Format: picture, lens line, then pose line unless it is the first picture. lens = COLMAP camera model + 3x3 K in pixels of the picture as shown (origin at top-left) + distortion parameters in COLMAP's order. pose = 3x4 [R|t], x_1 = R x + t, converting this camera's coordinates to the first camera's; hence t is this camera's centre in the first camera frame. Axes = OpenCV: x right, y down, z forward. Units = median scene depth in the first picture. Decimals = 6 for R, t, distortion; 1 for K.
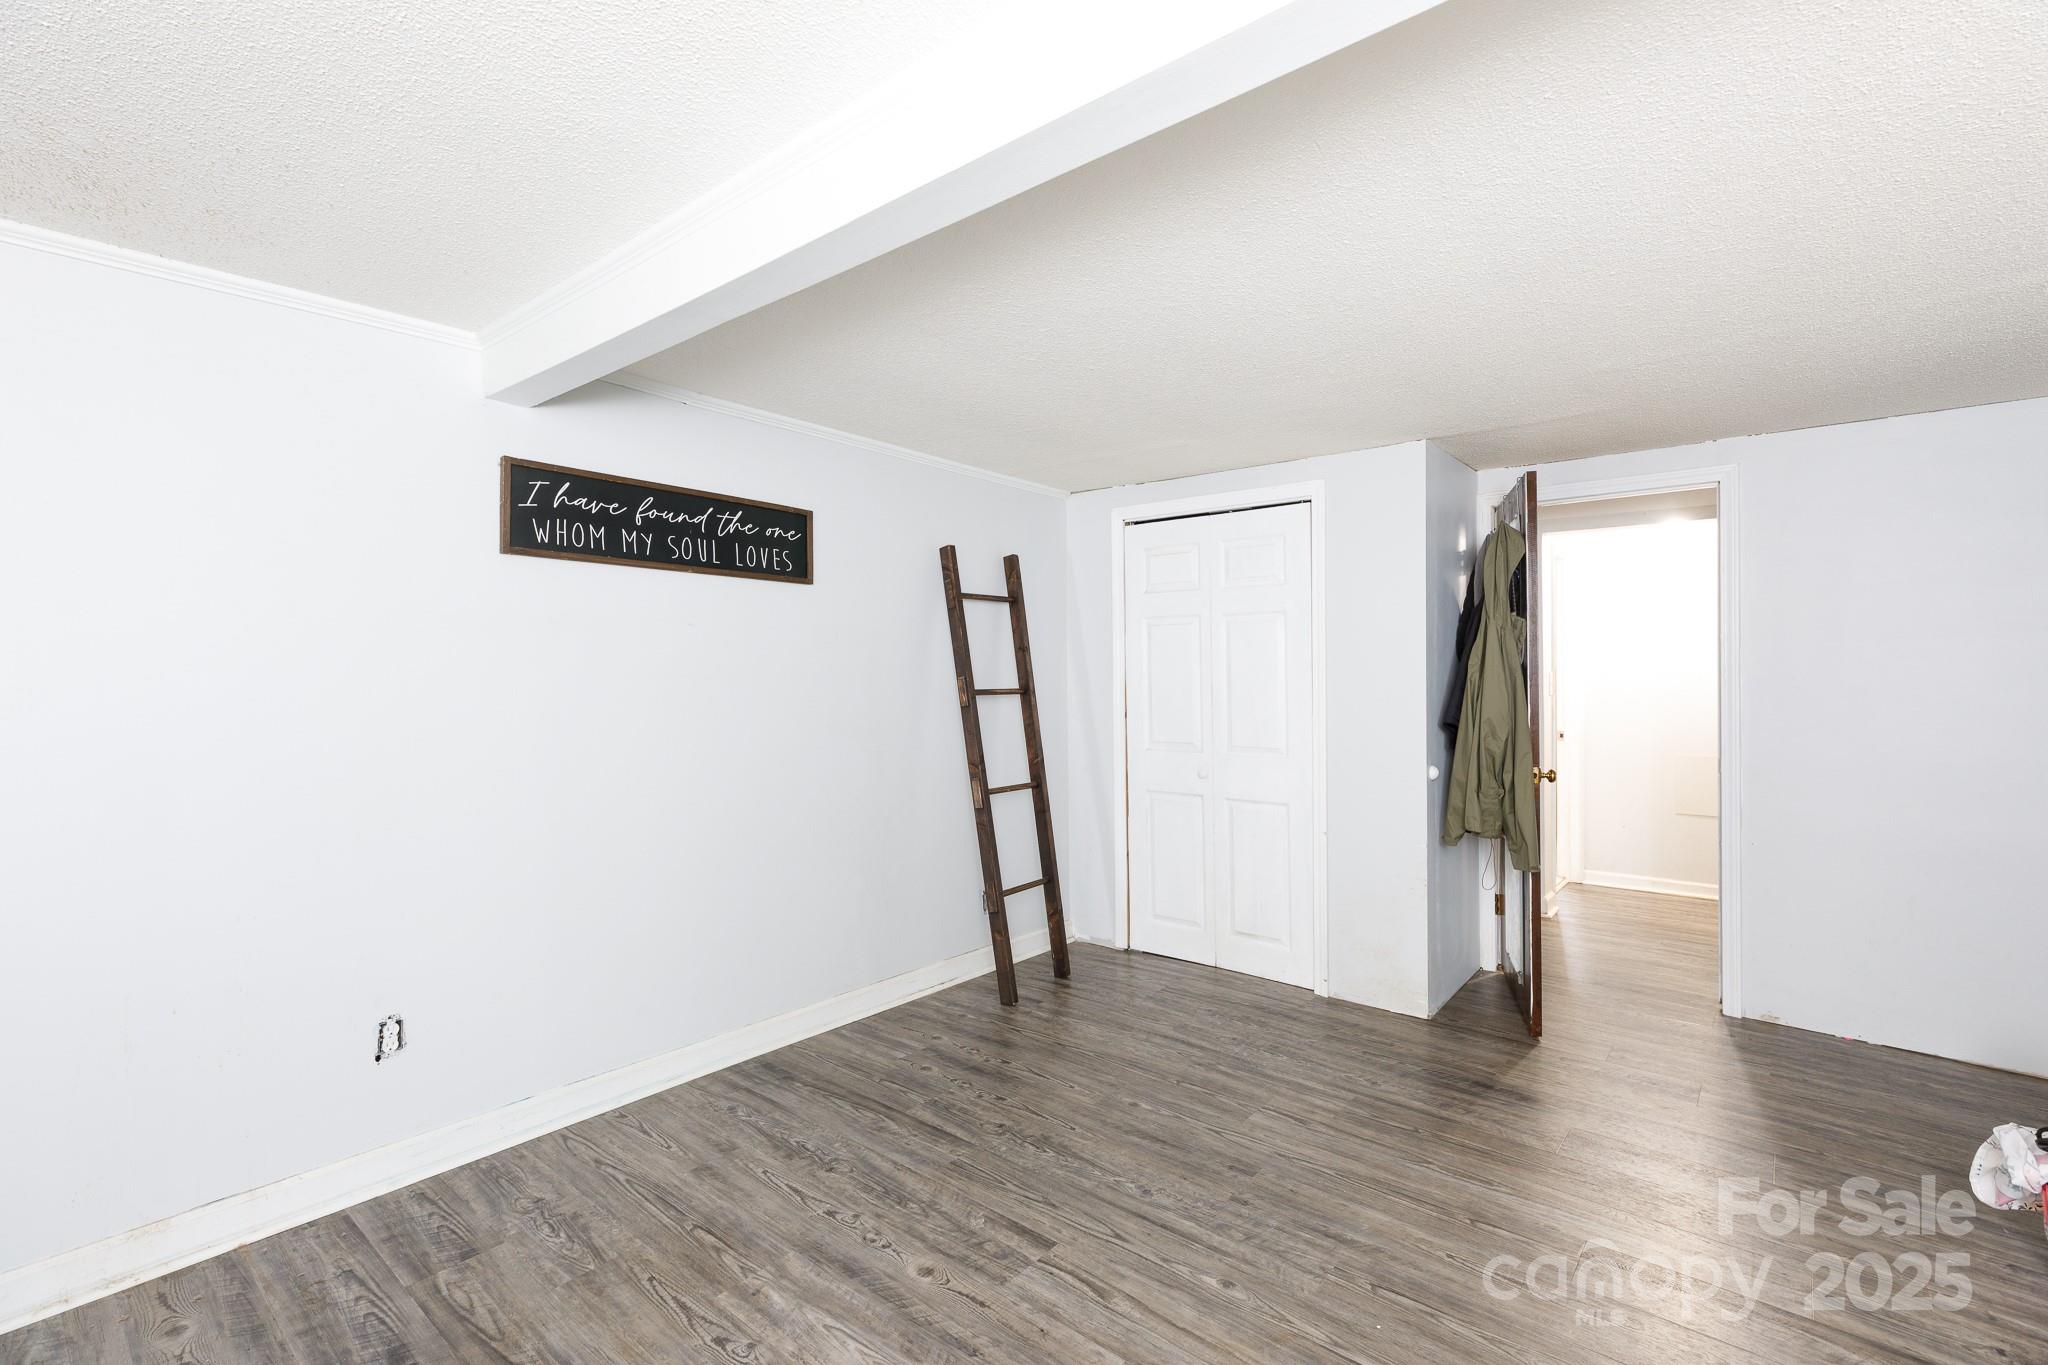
lens RADIAL K [[925.7, 0, 1016.4], [0, 925.7, 646.2], [0, 0, 1]] dist [0.008180, -0.000525]
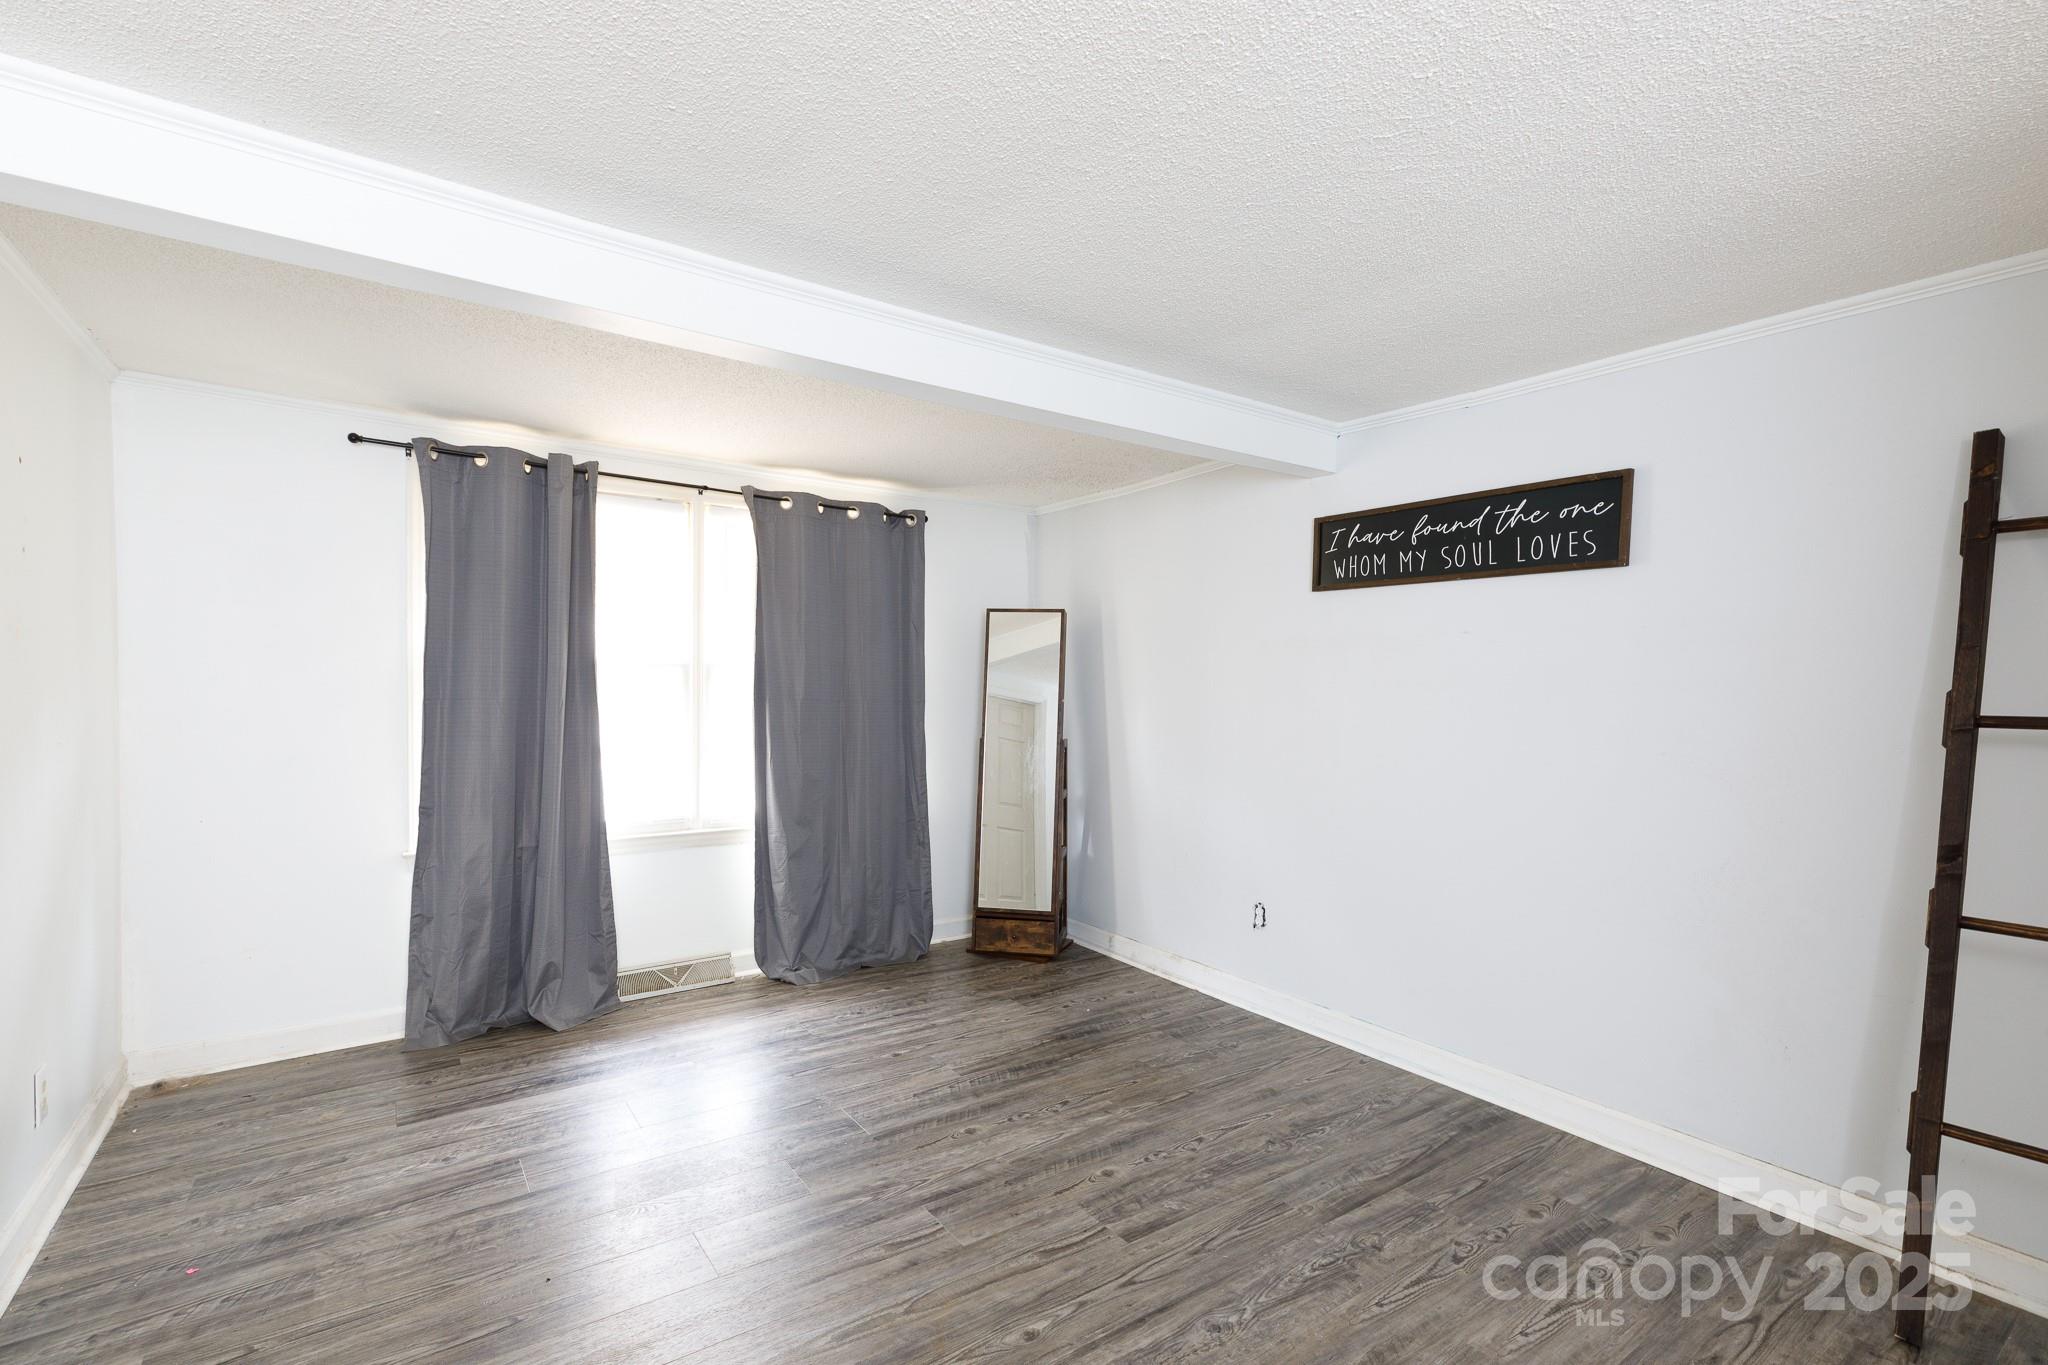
lens RADIAL K [[925.7, 0, 1022.3], [0, 925.7, 689.8], [0, 0, 1]] dist [0.008180, -0.000525]
pose [[-0.254965, 0.003219, -0.966945, 0.783136], [0.020562, 0.999786, -0.002093, 0.032245], [0.966732, -0.020416, -0.254977, 0.867113]]
